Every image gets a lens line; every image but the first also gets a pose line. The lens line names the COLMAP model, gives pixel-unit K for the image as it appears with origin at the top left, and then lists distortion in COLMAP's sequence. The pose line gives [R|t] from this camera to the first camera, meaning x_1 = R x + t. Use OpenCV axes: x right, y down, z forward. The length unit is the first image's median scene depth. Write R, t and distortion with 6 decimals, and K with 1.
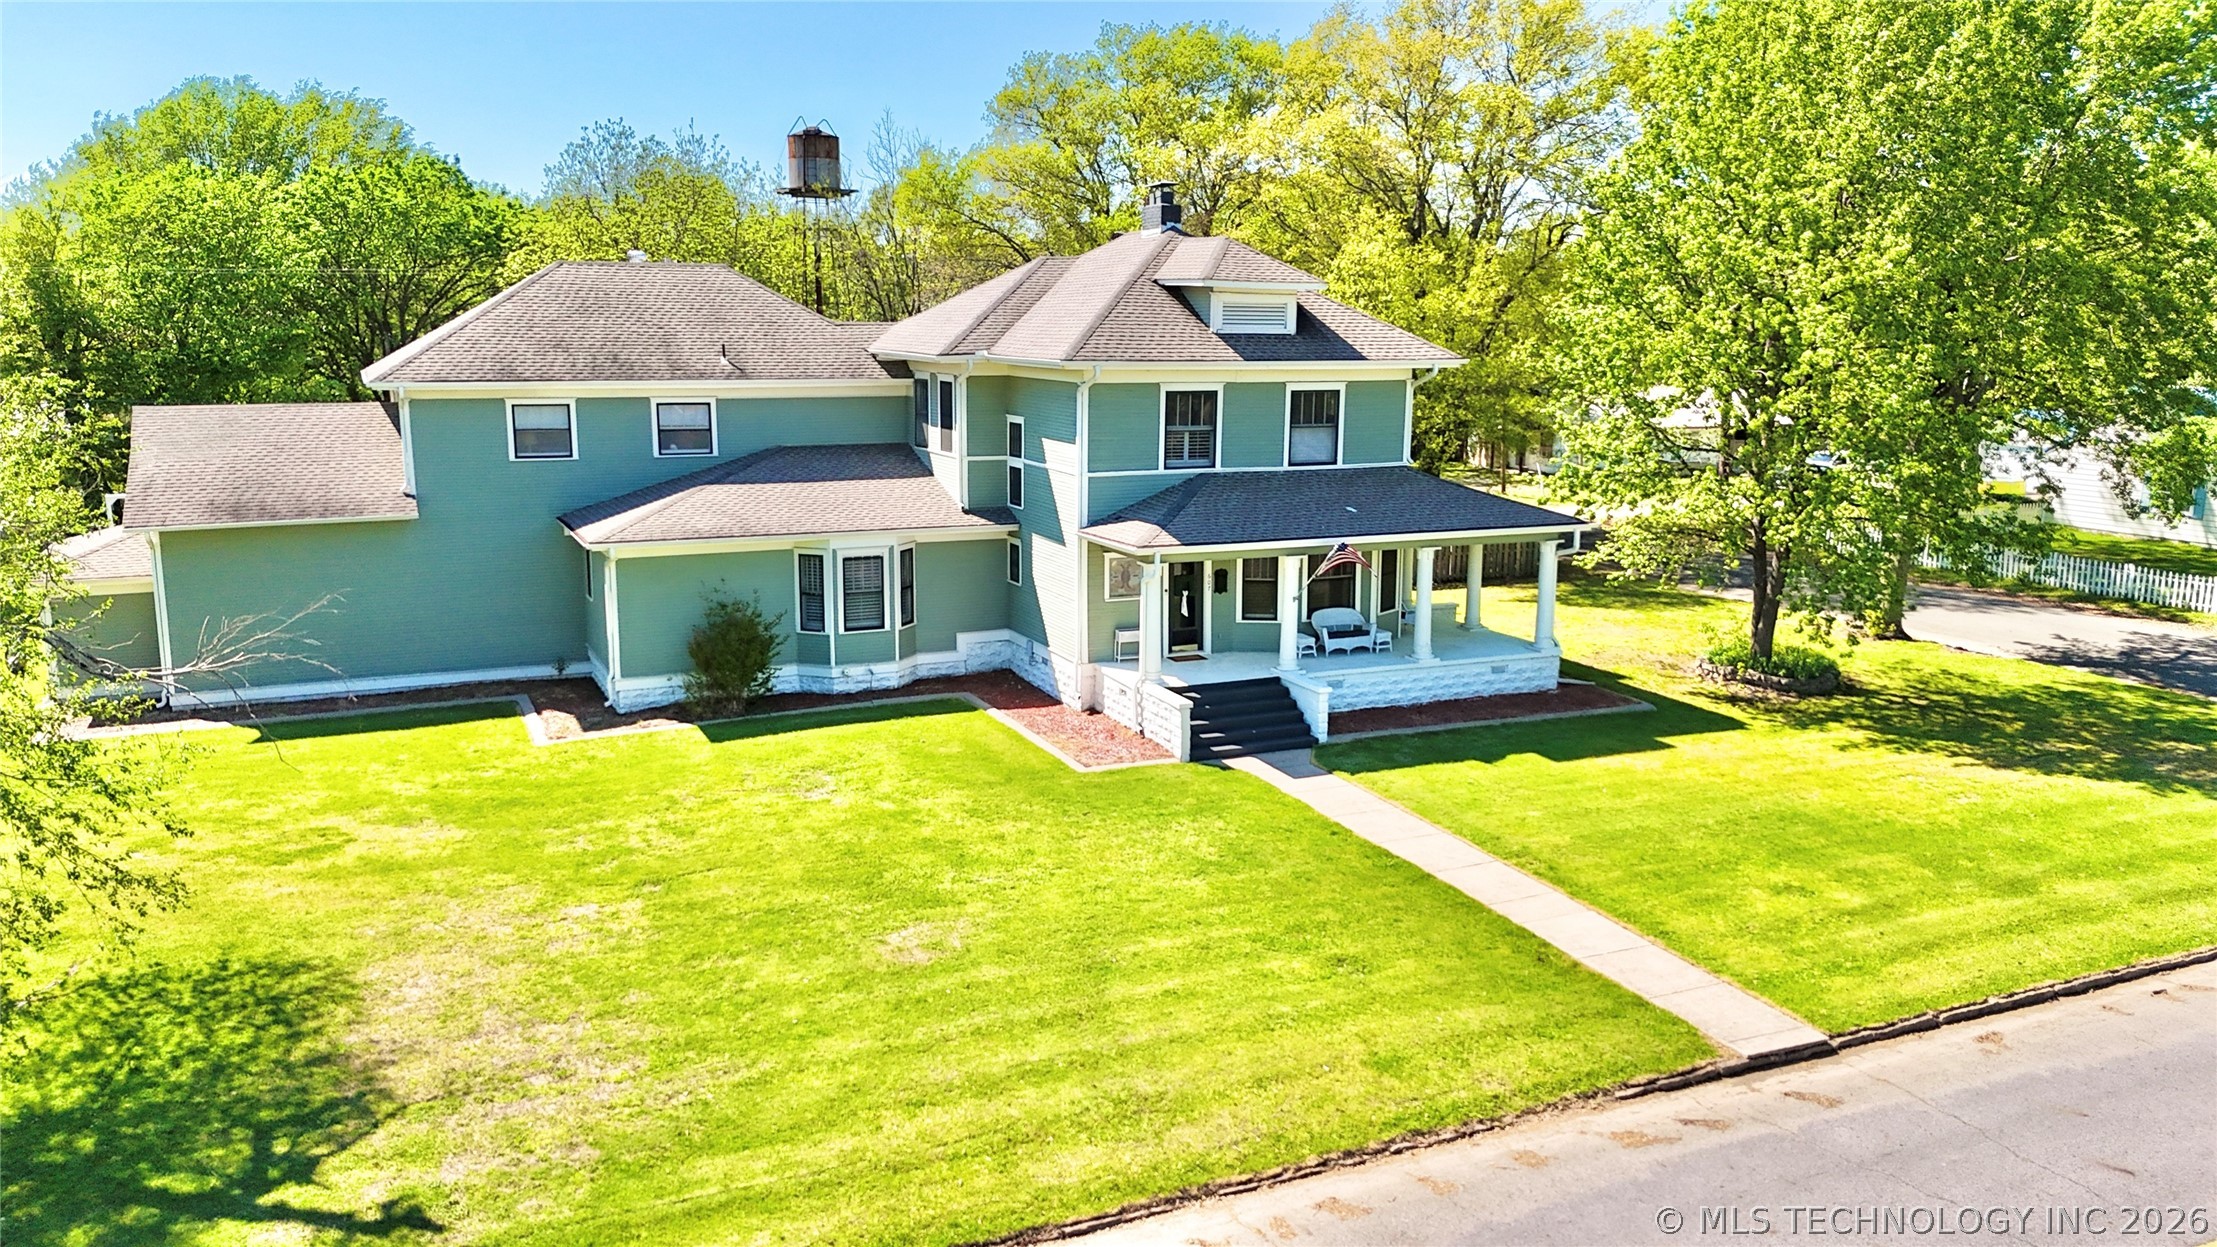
lens RADIAL K [[1625.2, 0, 1102.0], [0, 1625.2, 626.0], [0, 0, 1]] dist [0.081465, -0.093866]
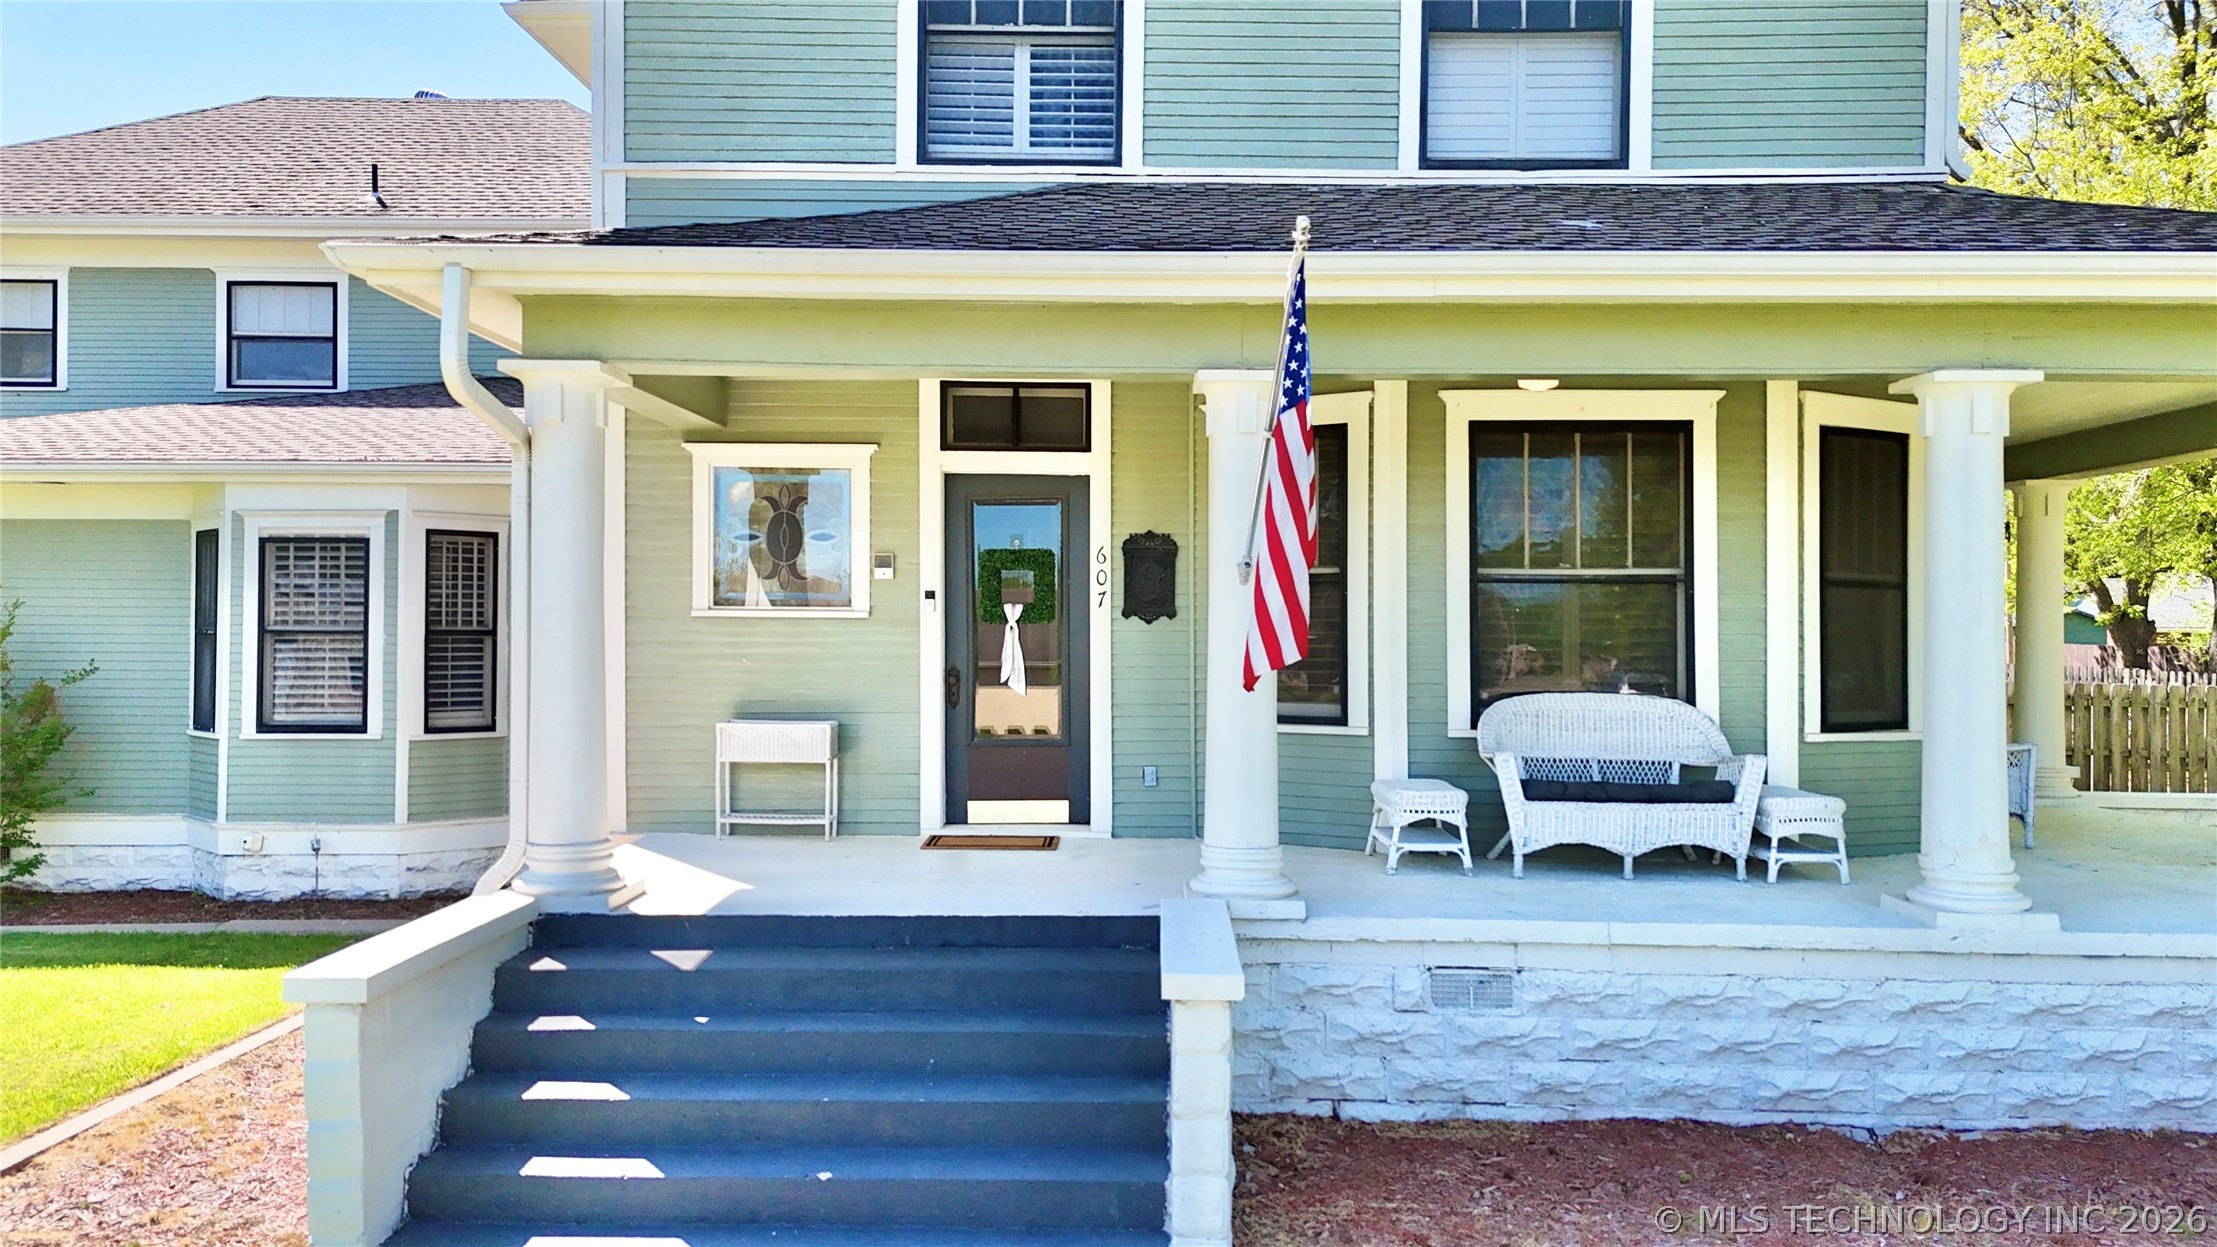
lens RADIAL K [[1625.2, 0, 1108.8], [0, 1625.2, 629.9], [0, 0, 1]] dist [0.081465, -0.093866]
pose [[0.905306, 0.001334, -0.424757, 0.190573], [-0.080255, 0.982520, -0.167967, 0.029521], [0.417108, 0.186150, 0.889589, 0.770908]]
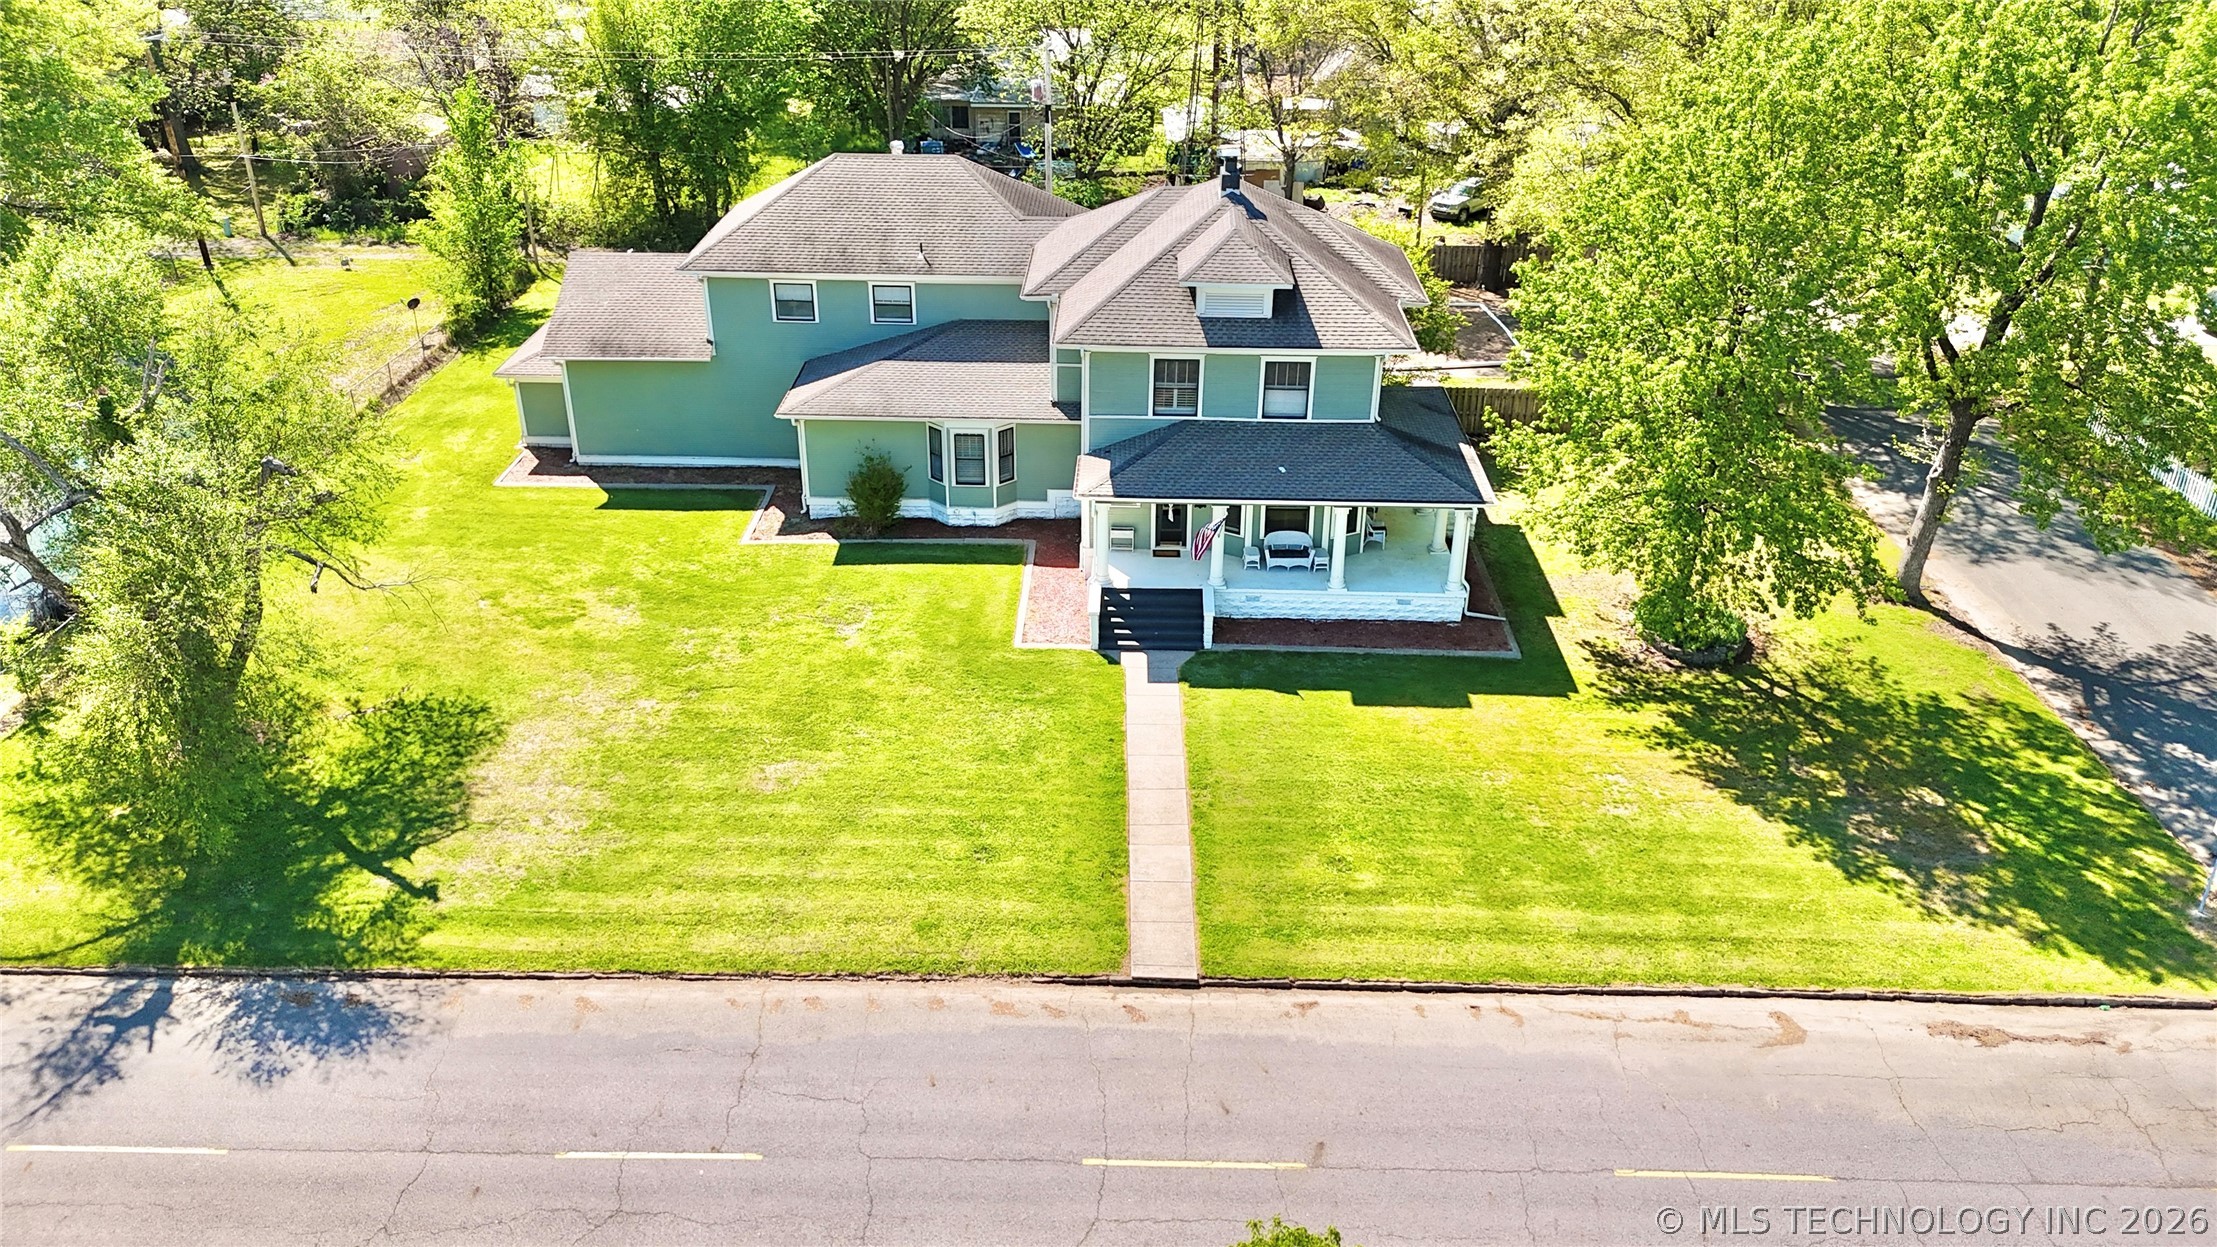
lens RADIAL K [[1625.2, 0, 1100.3], [0, 1625.2, 630.8], [0, 0, 1]] dist [0.081465, -0.093866]
pose [[0.902992, 0.201392, -0.379536, 0.532194], [-0.082954, 0.948441, 0.305904, -0.329190], [0.421574, -0.244745, 0.873141, -0.207428]]
